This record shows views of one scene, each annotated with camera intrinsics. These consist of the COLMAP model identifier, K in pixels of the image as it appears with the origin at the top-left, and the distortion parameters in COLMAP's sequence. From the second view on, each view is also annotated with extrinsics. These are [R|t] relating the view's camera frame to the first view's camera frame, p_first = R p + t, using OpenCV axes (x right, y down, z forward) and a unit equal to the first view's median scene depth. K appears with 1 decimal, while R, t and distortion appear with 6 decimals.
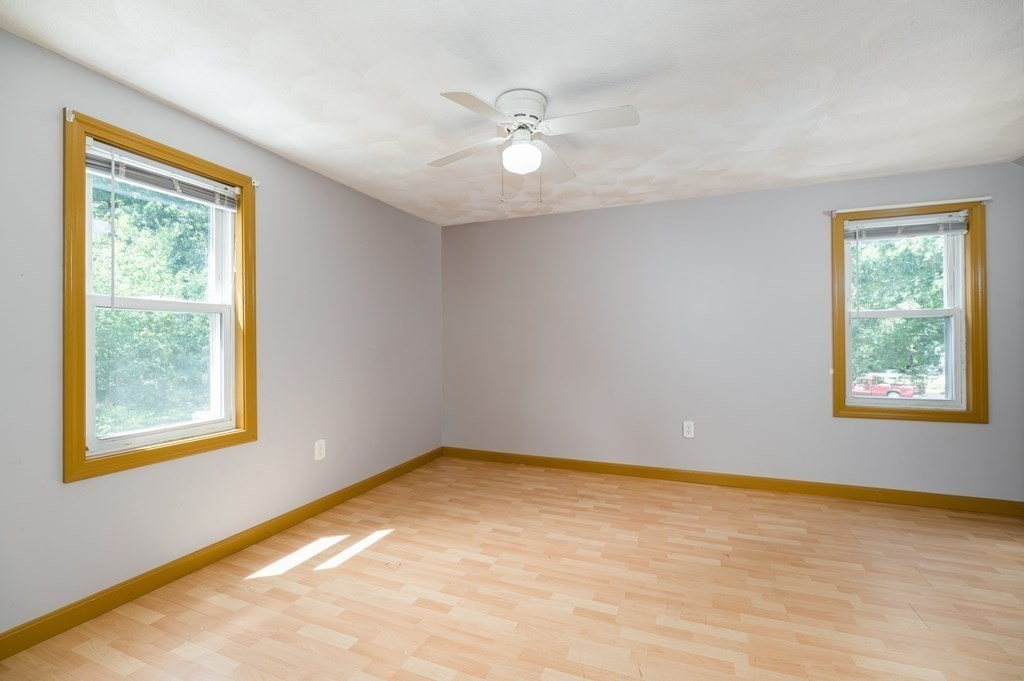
lens RADIAL K [[445.4, 0, 512.6], [0, 445.4, 339.1], [0, 0, 1]] dist [-0.002361, -0.000581]
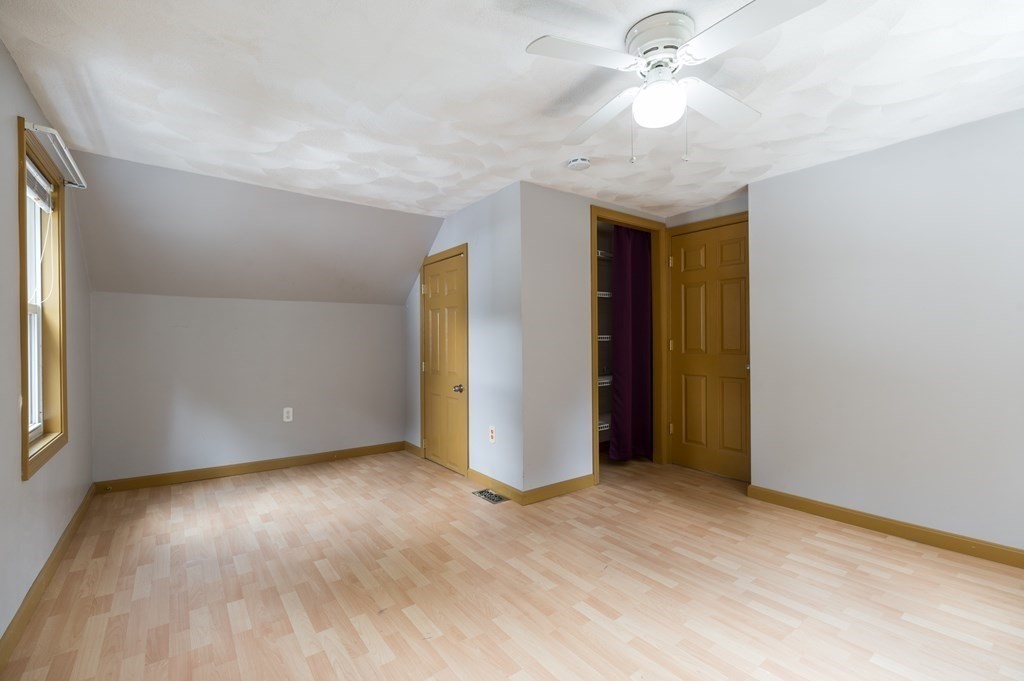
lens RADIAL K [[445.4, 0, 508.9], [0, 445.4, 341.1], [0, 0, 1]] dist [-0.002361, -0.000581]
pose [[-0.854897, 0.009379, 0.518713, -0.145823], [0.009738, 0.999951, -0.002031, 0.002752], [-0.518707, 0.003315, -0.854946, 1.684992]]
